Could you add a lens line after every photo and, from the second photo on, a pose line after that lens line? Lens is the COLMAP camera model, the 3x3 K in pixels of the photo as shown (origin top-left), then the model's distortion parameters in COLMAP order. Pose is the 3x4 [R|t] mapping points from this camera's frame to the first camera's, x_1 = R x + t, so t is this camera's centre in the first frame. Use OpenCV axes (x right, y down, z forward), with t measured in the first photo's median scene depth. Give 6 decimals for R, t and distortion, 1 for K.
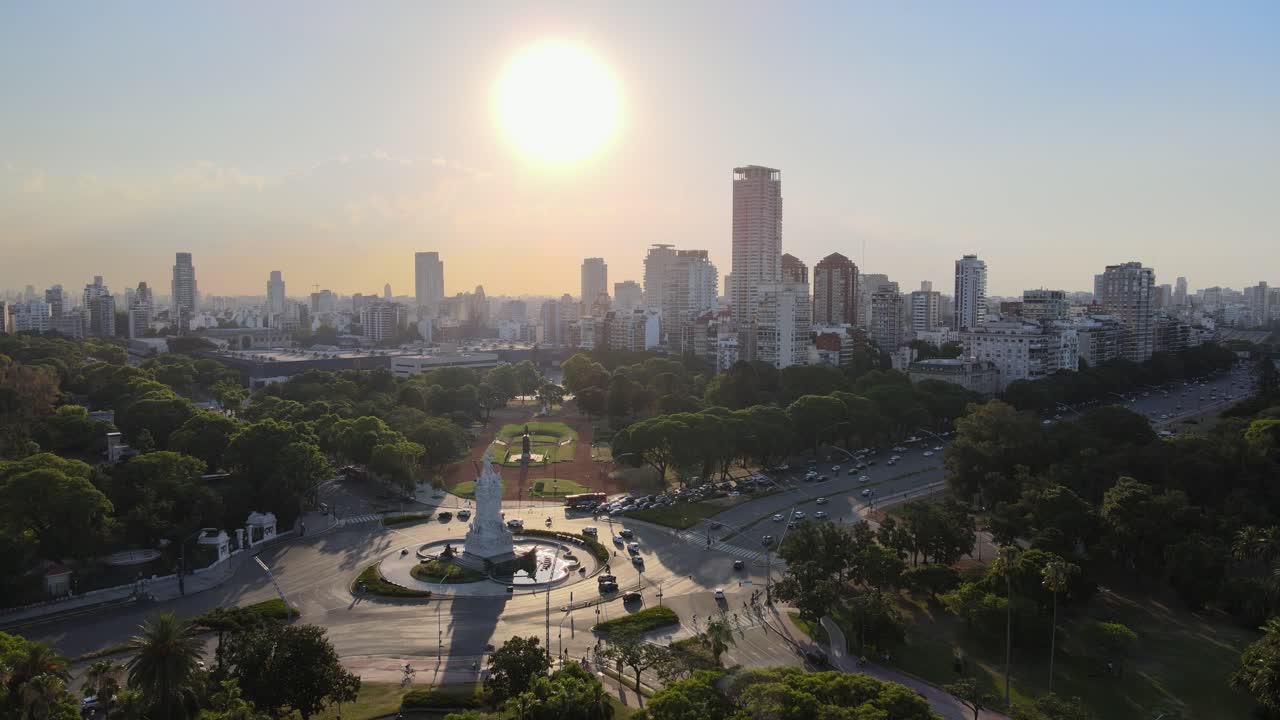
lens RADIAL K [[936.6, 0, 644.9], [0, 936.6, 356.9], [0, 0, 1]] dist [0.000151, 0.026023]
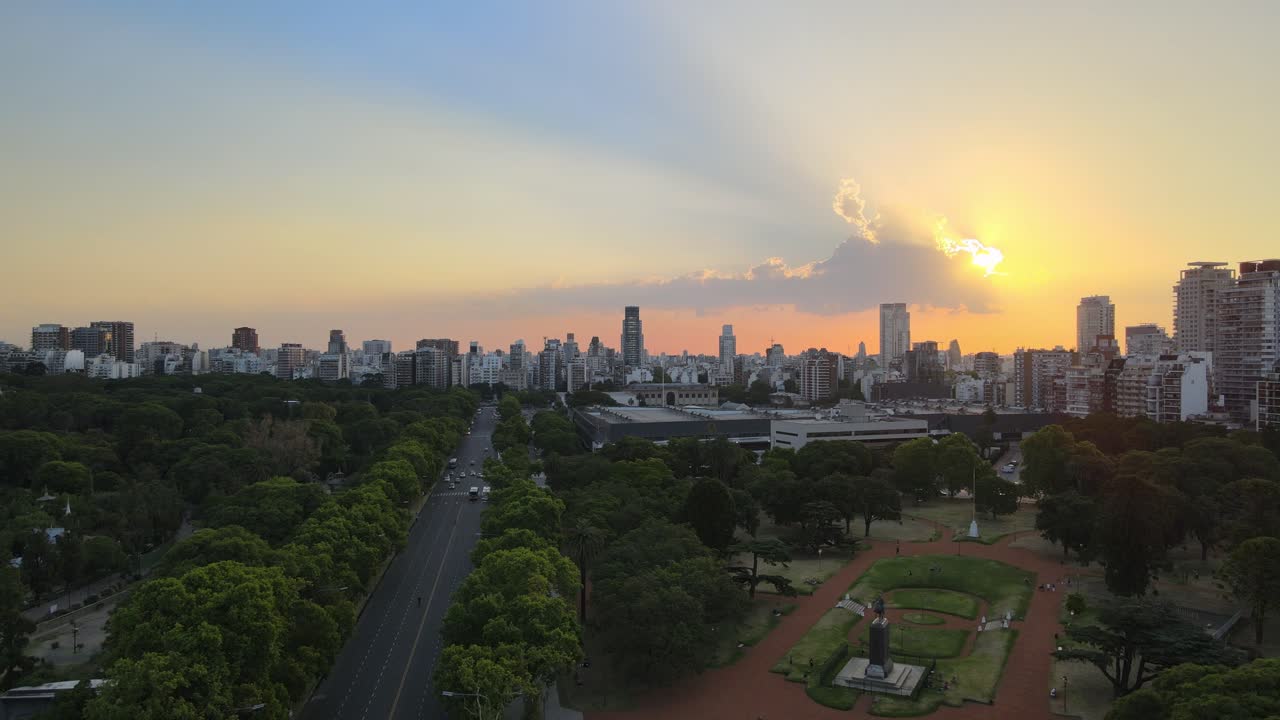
lens RADIAL K [[936.6, 0, 644.9], [0, 936.6, 356.9], [0, 0, 1]] dist [0.000151, 0.026023]
pose [[0.873600, -0.004577, -0.486623, -0.007375], [-0.027035, 0.997955, -0.057919, -0.004368], [0.485893, 0.063754, 0.871690, 0.325181]]
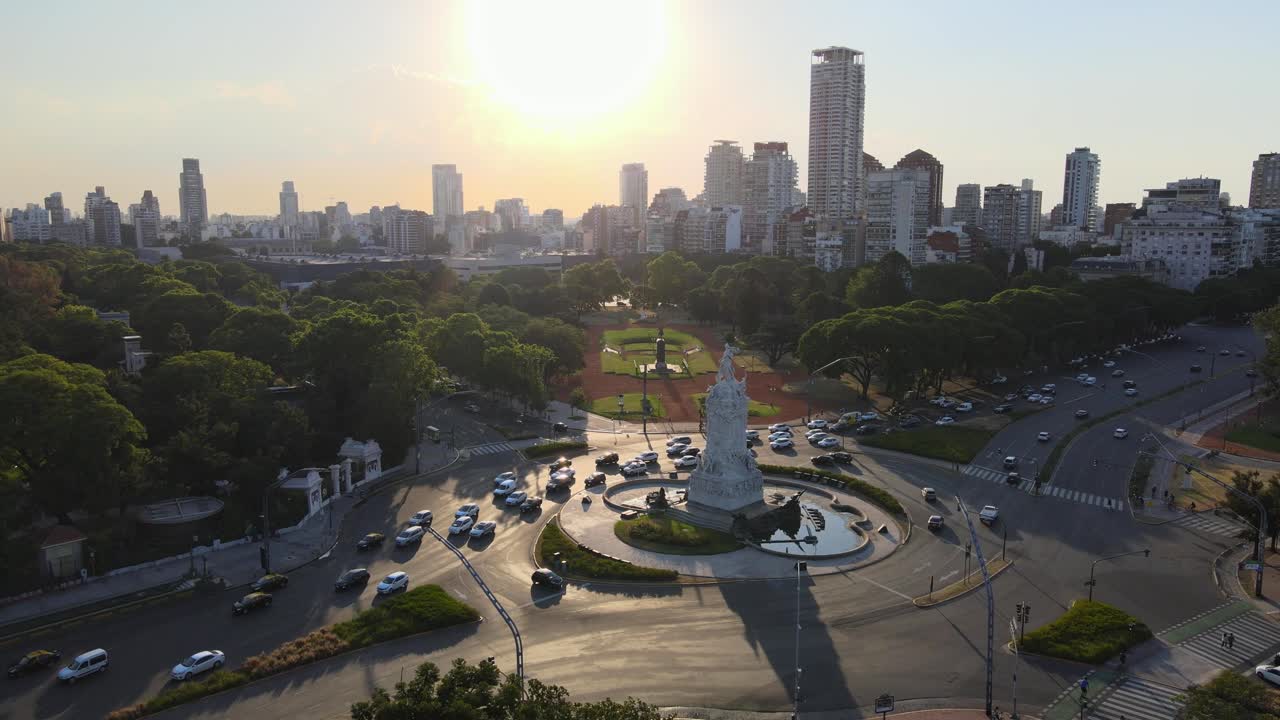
lens RADIAL K [[936.6, 0, 644.9], [0, 936.6, 356.9], [0, 0, 1]] dist [0.000151, 0.026023]
pose [[0.999983, -0.000632, -0.005812, -0.076999], [0.001101, 0.996712, 0.081022, 0.020025], [0.005741, -0.081027, 0.996695, 0.128259]]
